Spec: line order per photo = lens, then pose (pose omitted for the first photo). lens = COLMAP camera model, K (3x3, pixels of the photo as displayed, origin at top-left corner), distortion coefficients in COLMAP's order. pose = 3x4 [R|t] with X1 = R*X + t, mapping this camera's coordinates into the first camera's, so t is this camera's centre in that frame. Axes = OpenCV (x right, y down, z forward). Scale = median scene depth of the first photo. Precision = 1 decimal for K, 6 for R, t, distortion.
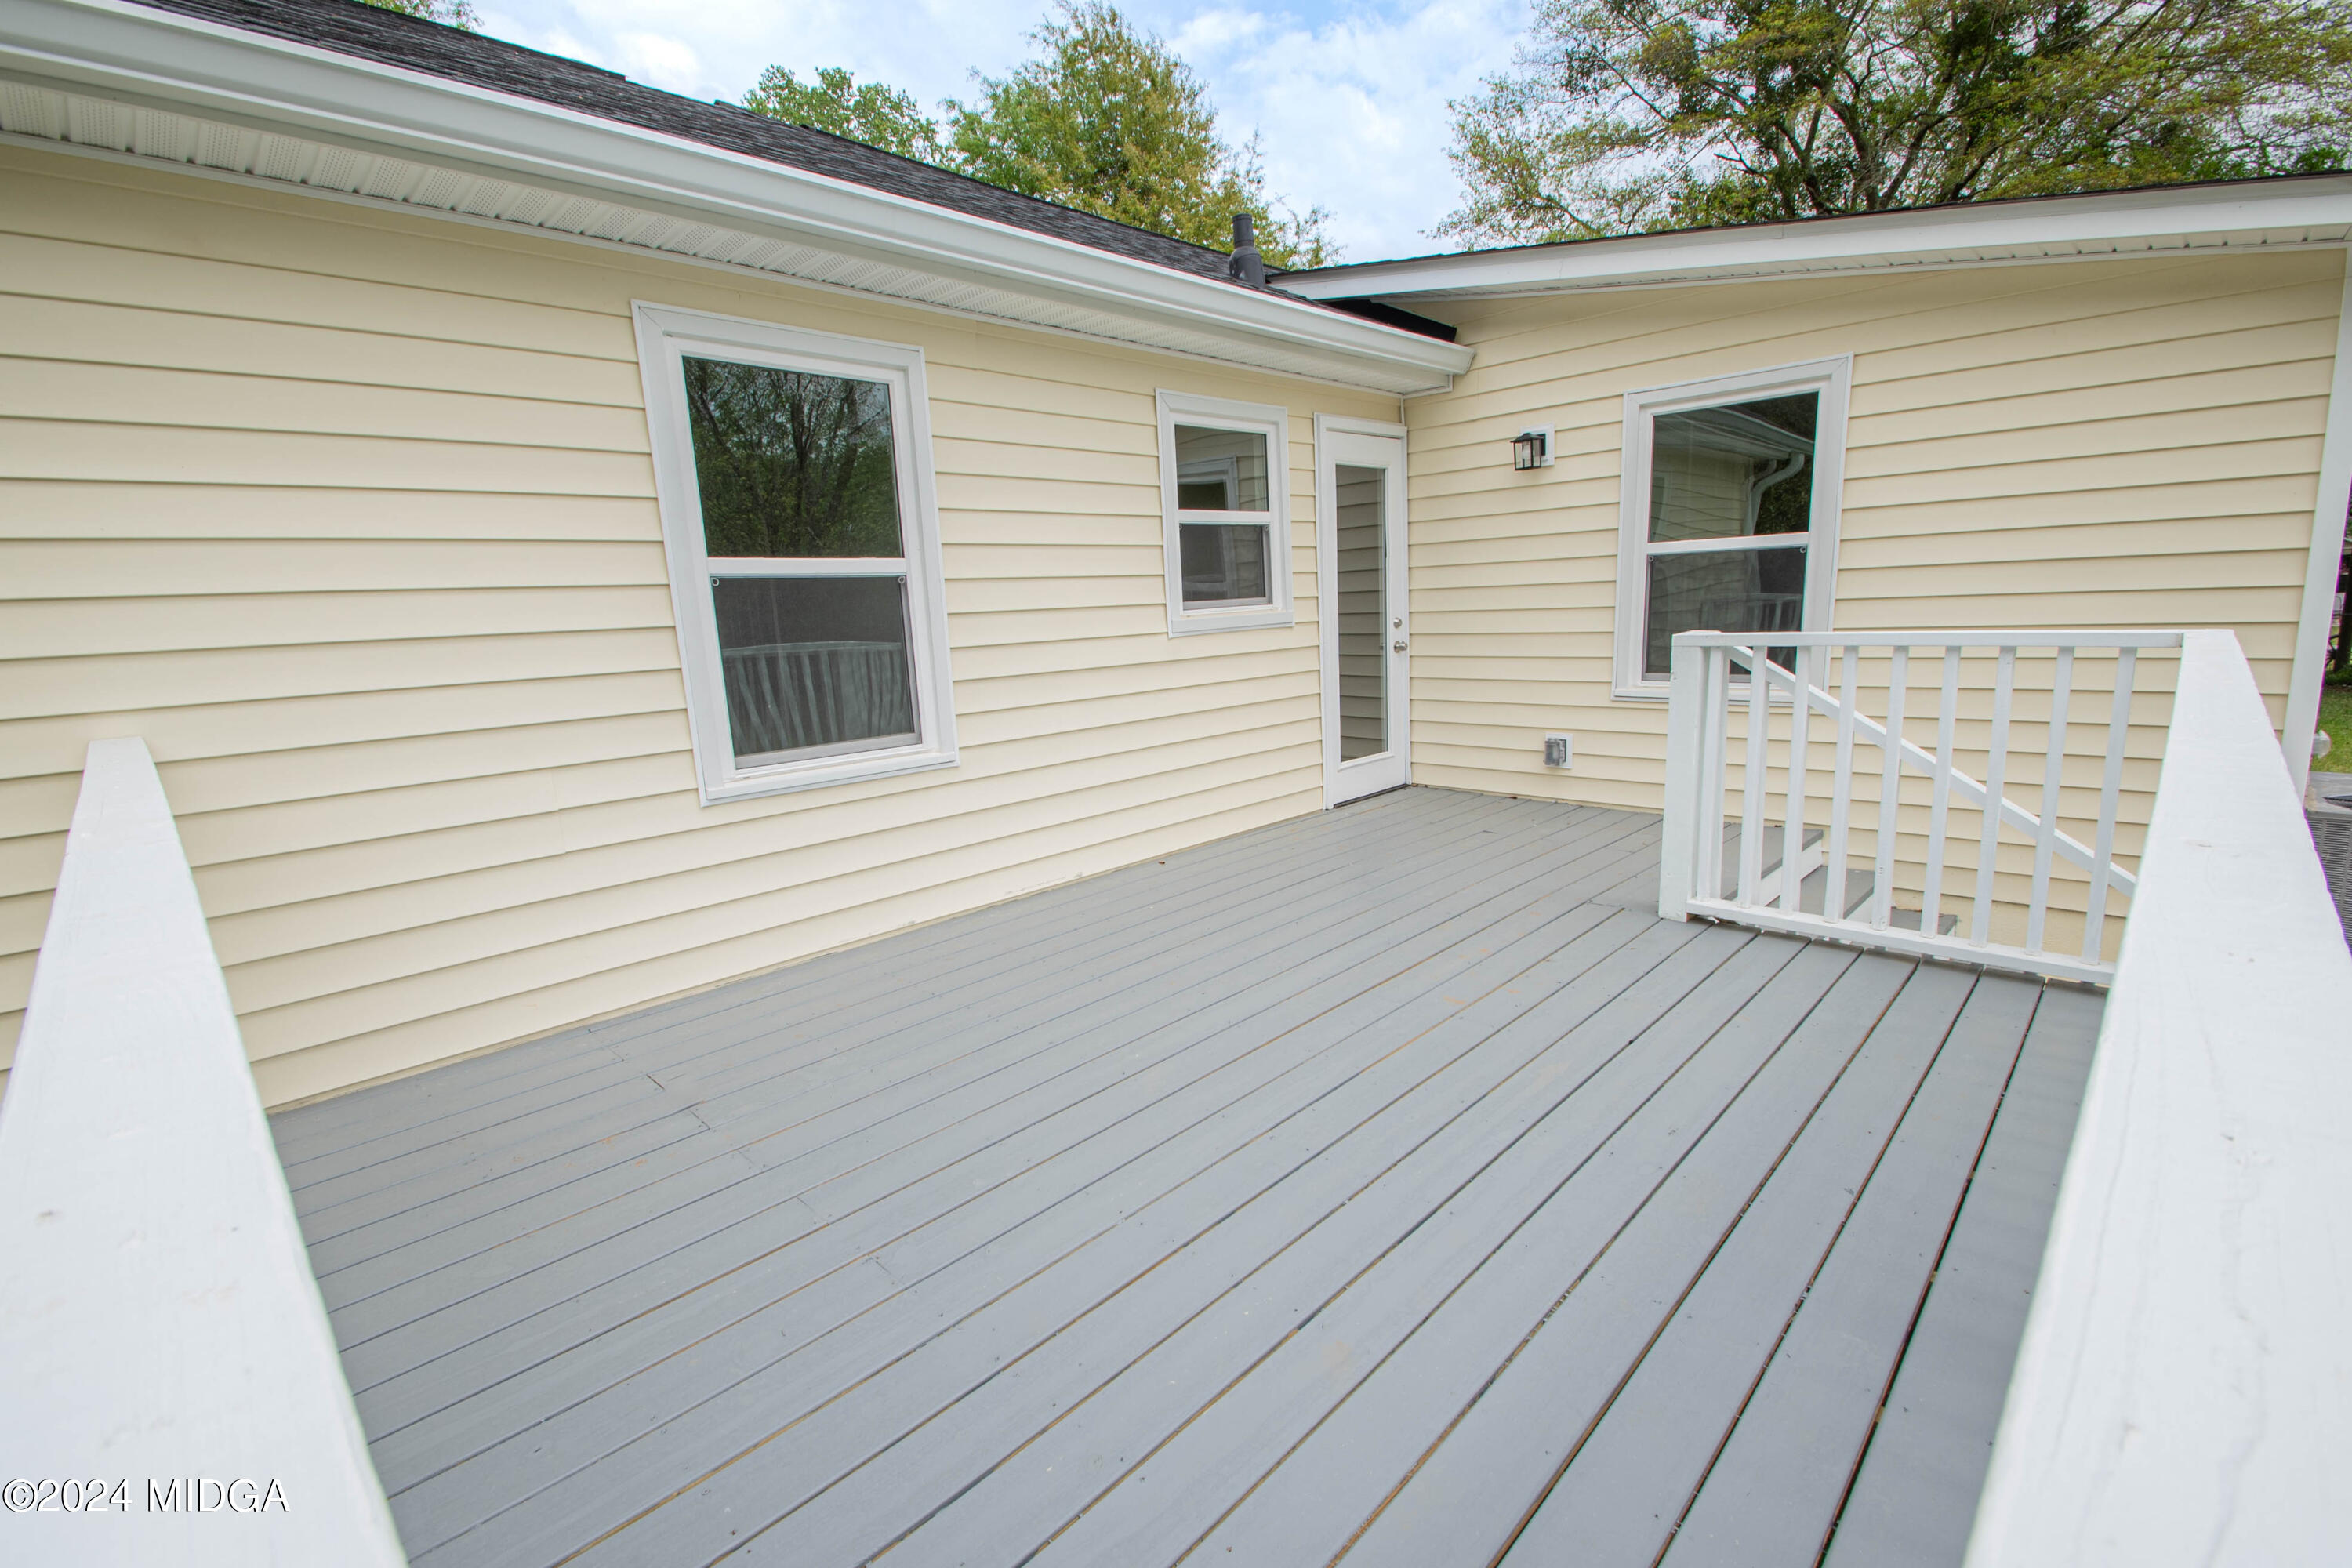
lens RADIAL K [[1027.6, 0, 1180.3], [0, 1027.6, 841.9], [0, 0, 1]] dist [-0.013995, -0.000089]
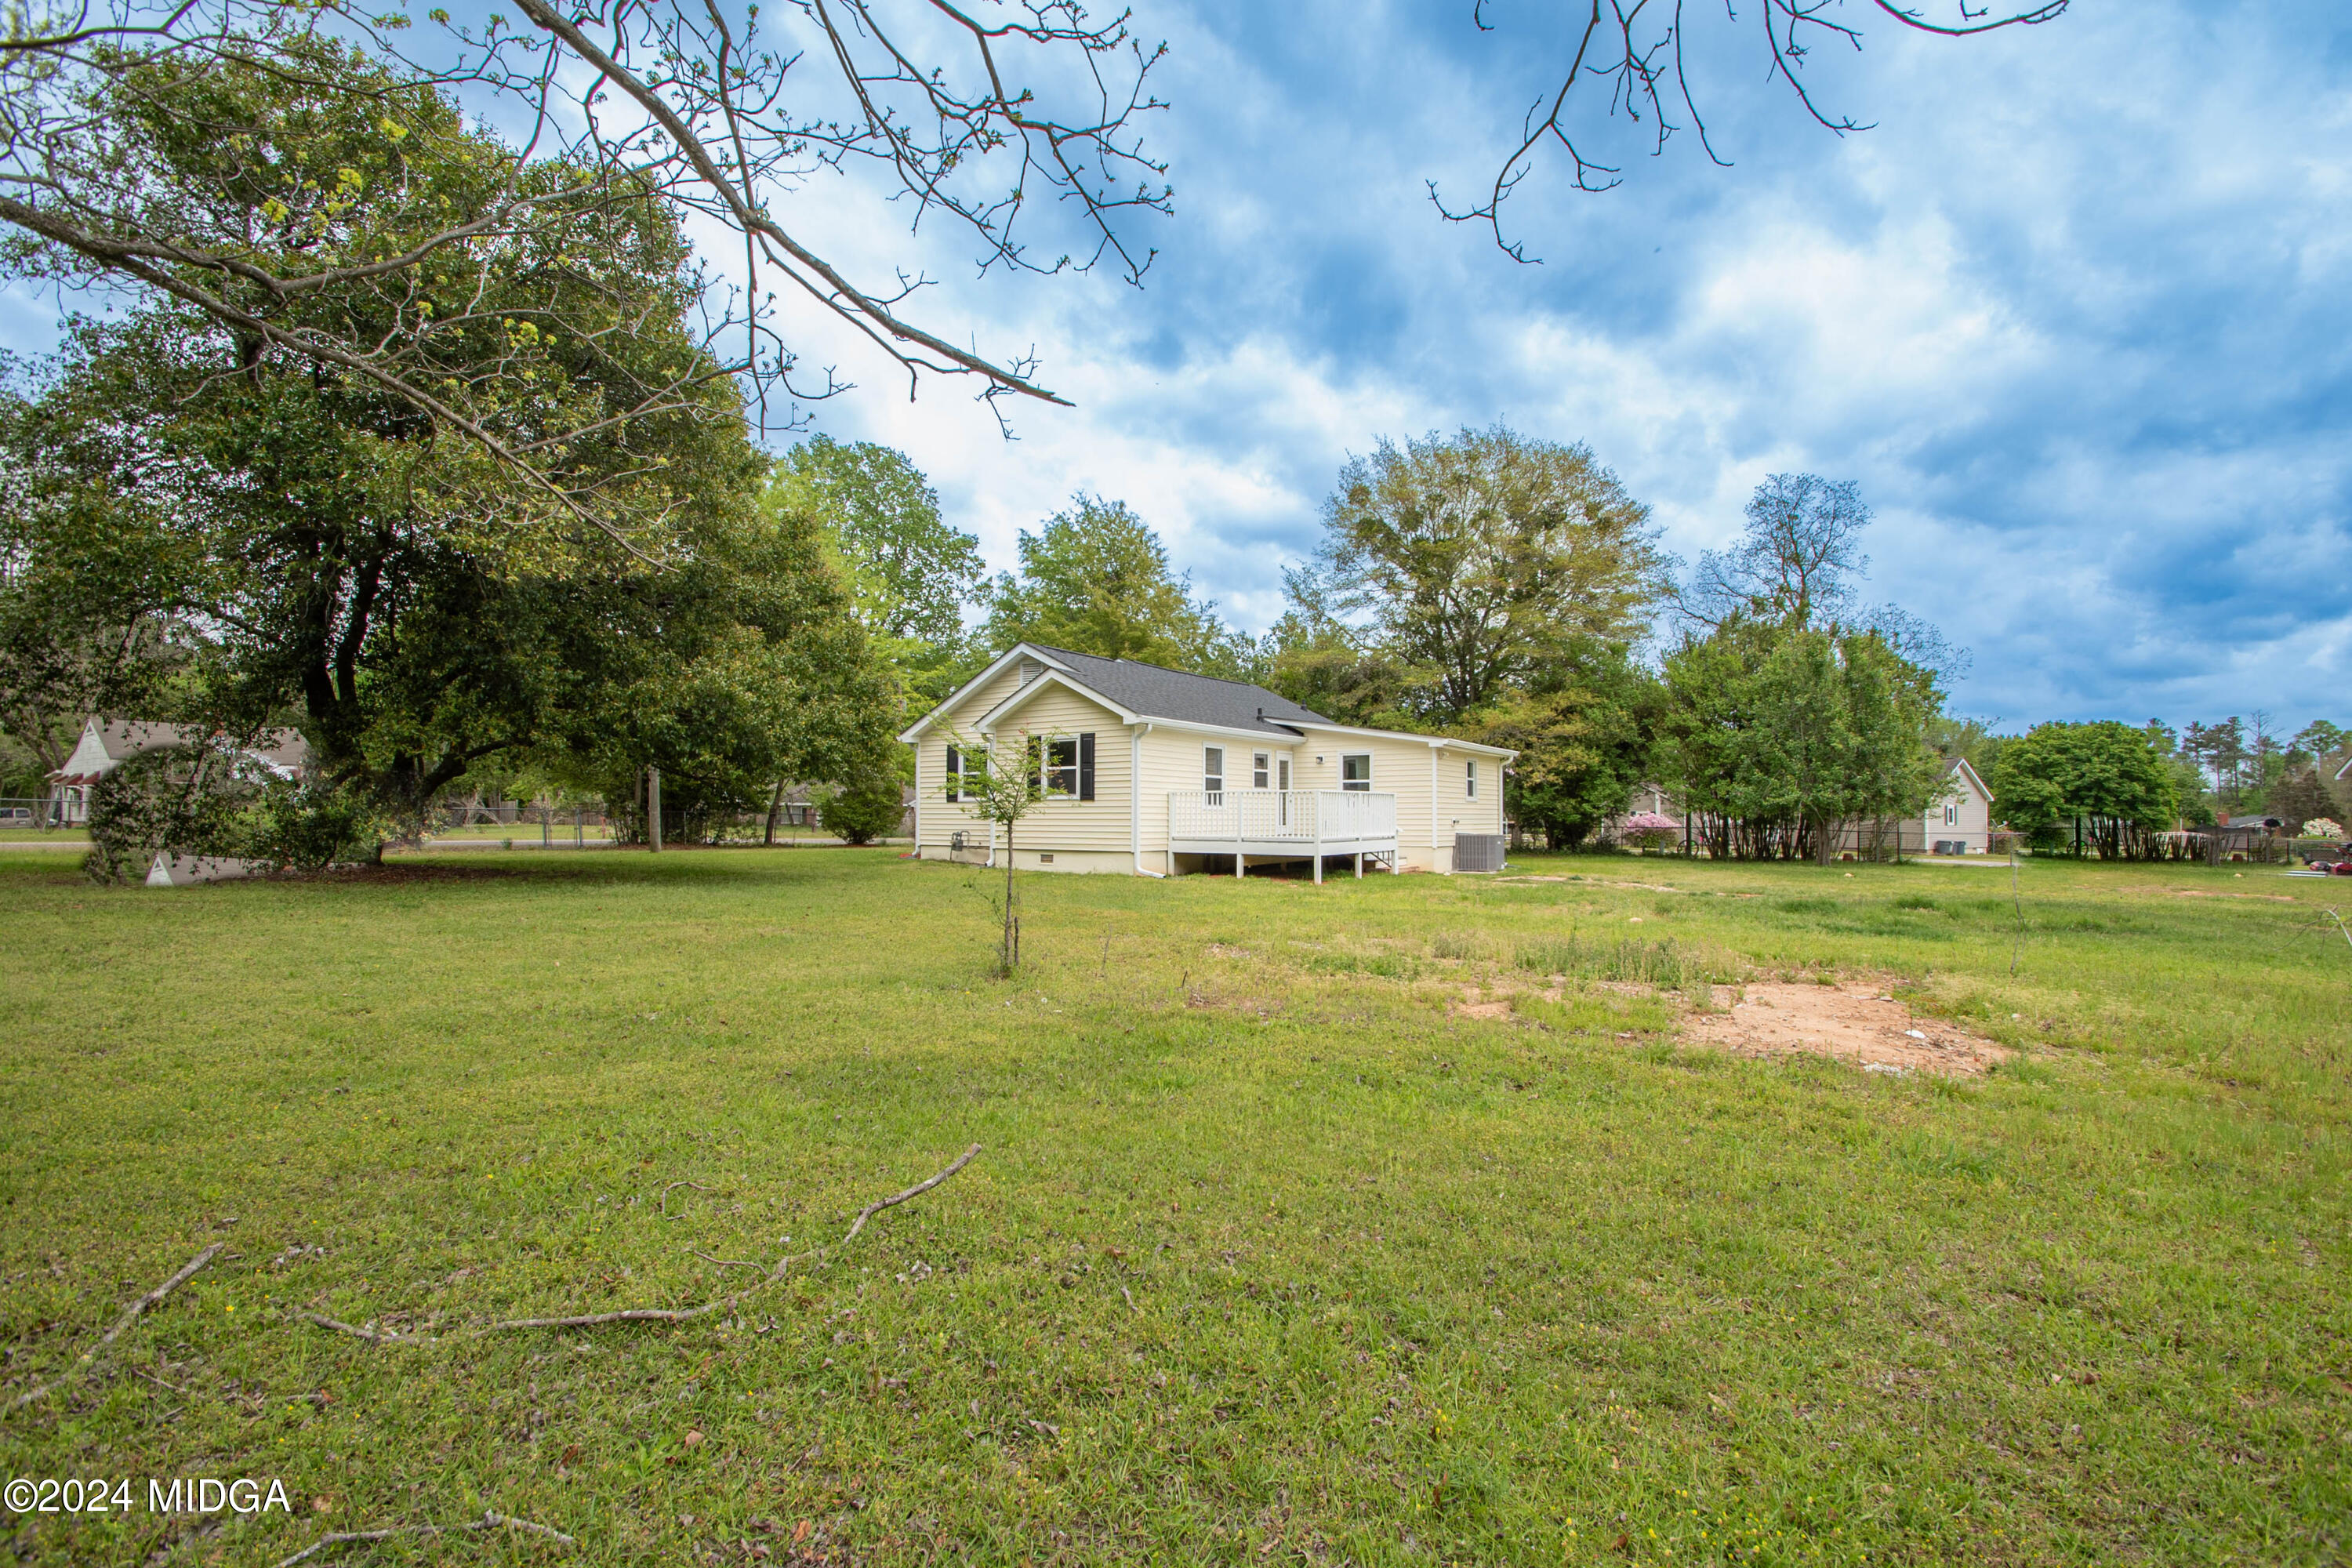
lens RADIAL K [[1030.5, 0, 1188.6], [0, 1030.5, 794.5], [0, 0, 1]] dist [0.020407, -0.019761]
pose [[0.981598, 0.050709, 0.184102, -0.288987], [-0.003696, 0.968961, -0.247186, 0.244398], [-0.190923, 0.241957, 0.951318, -0.867570]]
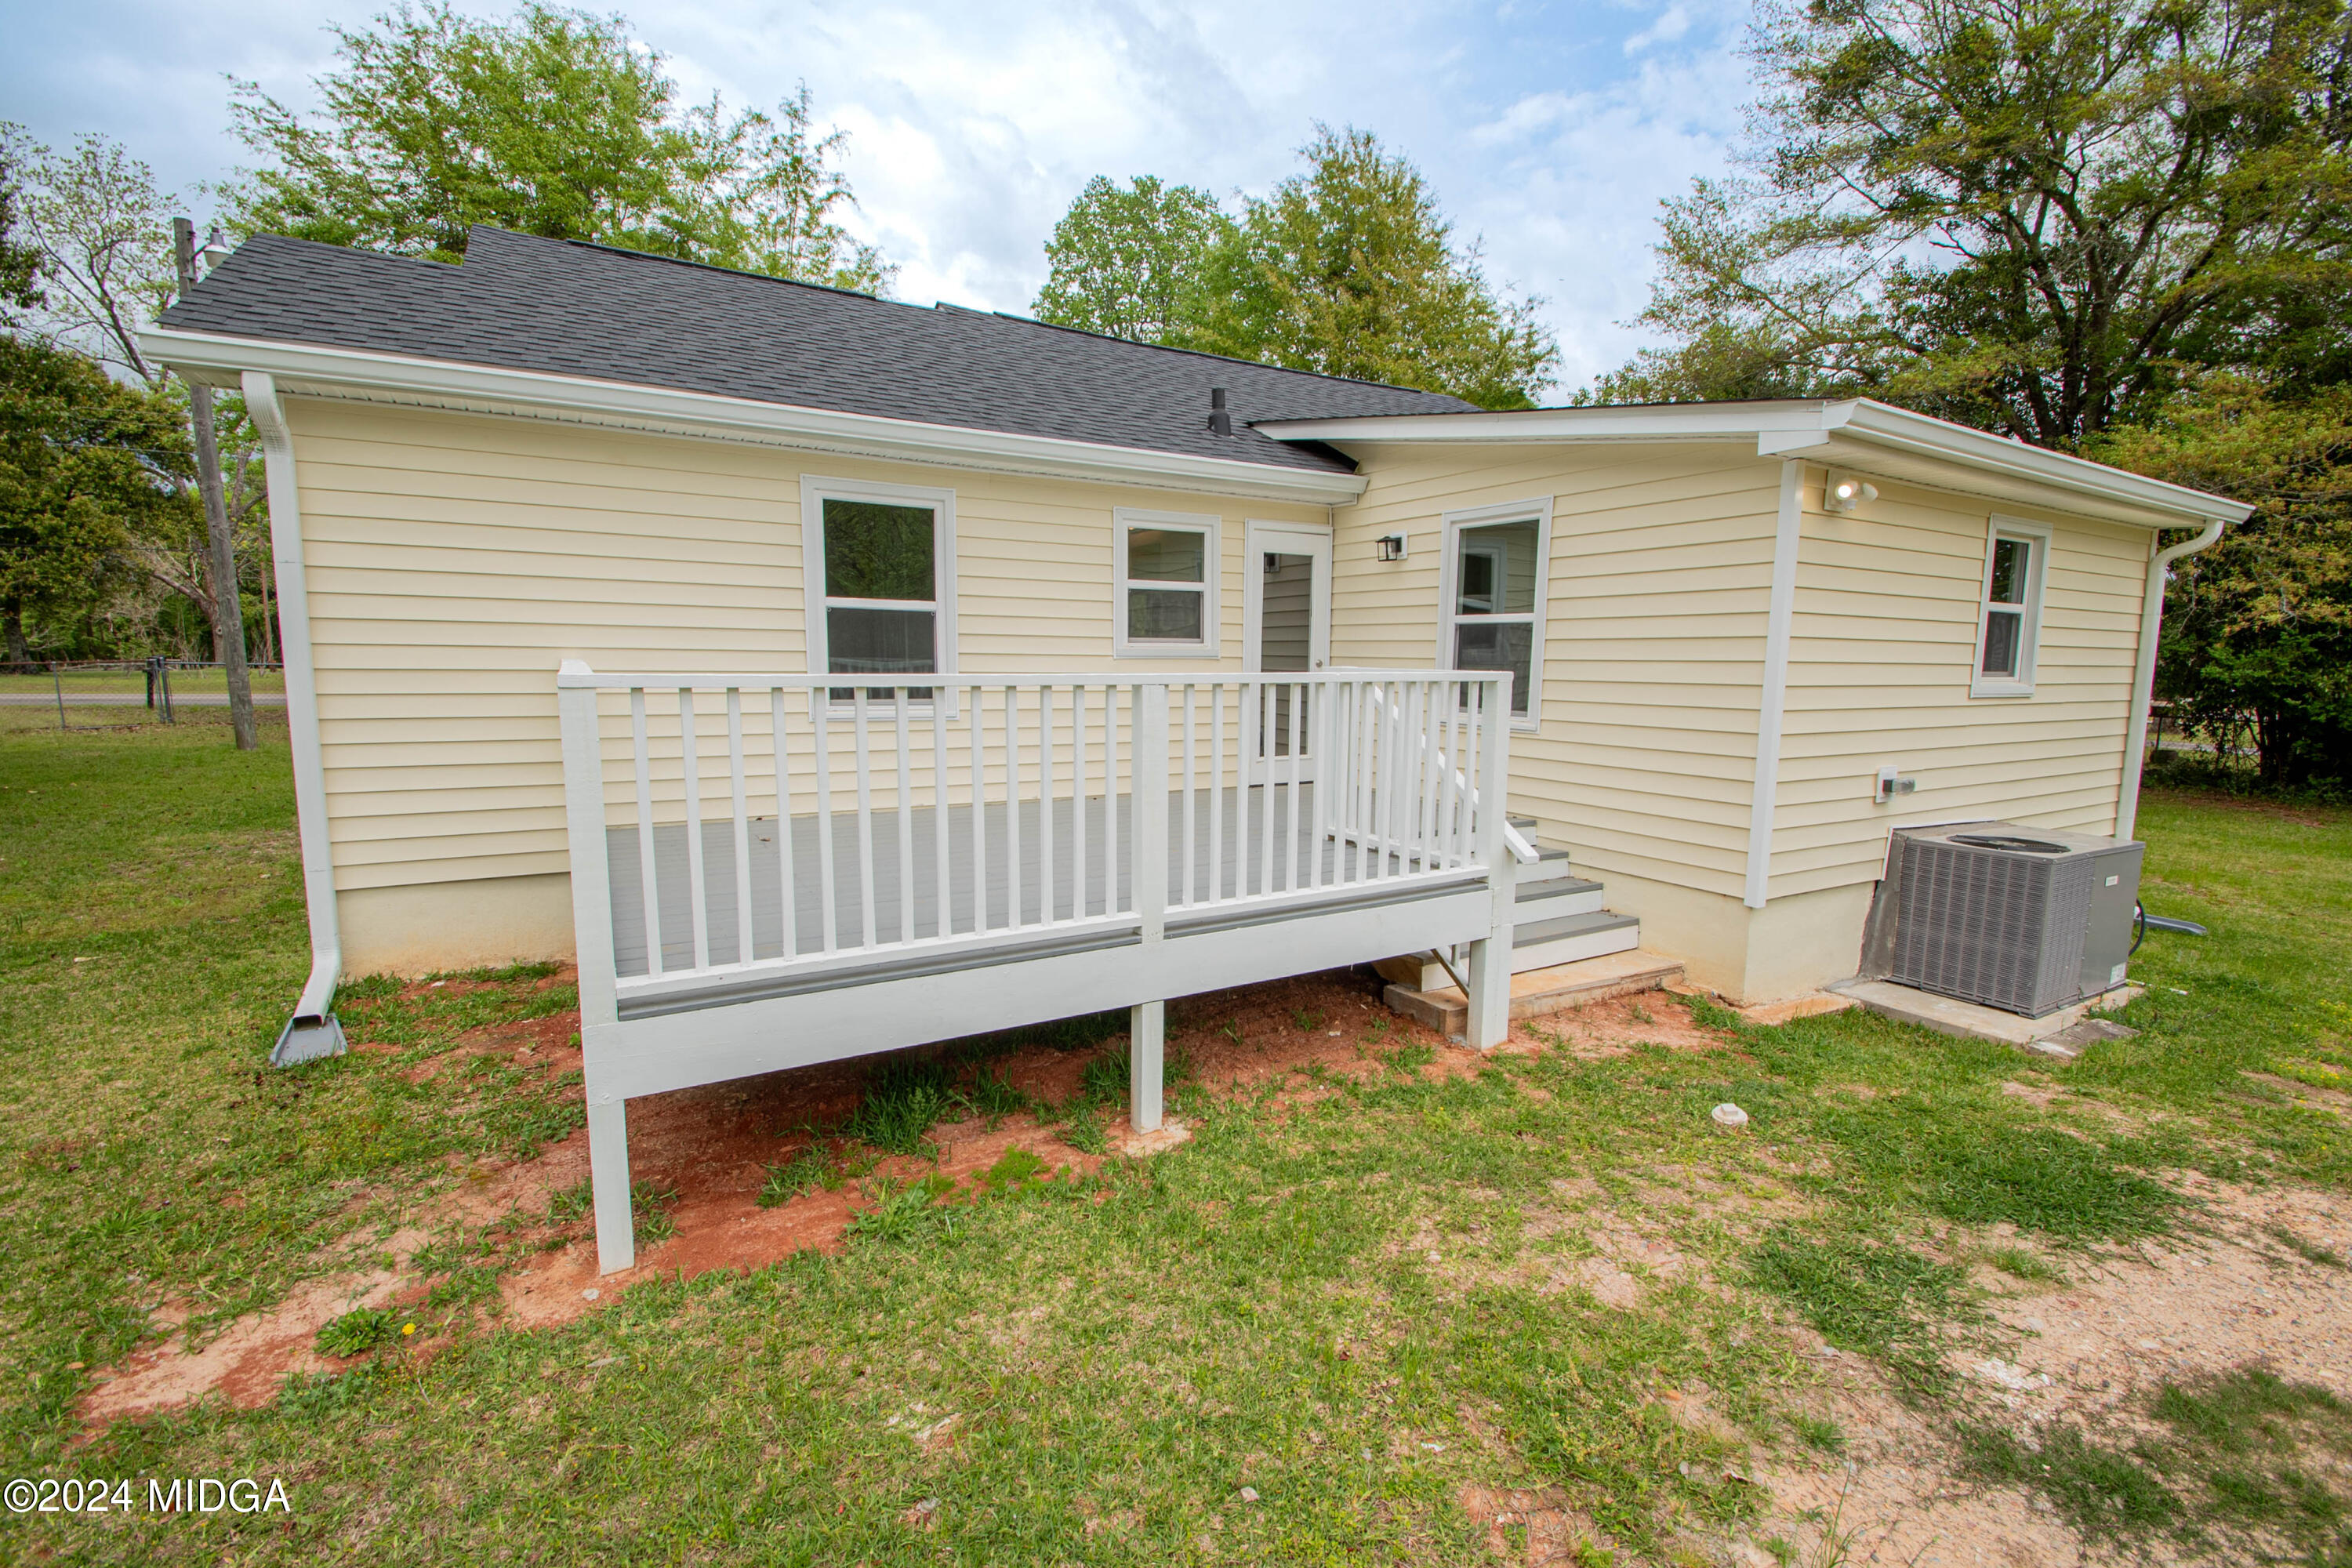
lens RADIAL K [[1030.5, 0, 1188.6], [0, 1030.5, 794.5], [0, 0, 1]] dist [0.020407, -0.019761]
pose [[0.965283, 0.092050, -0.244451, 0.115014], [-0.112723, 0.991019, -0.071941, 0.025064], [0.235634, 0.096999, 0.966989, -0.111678]]
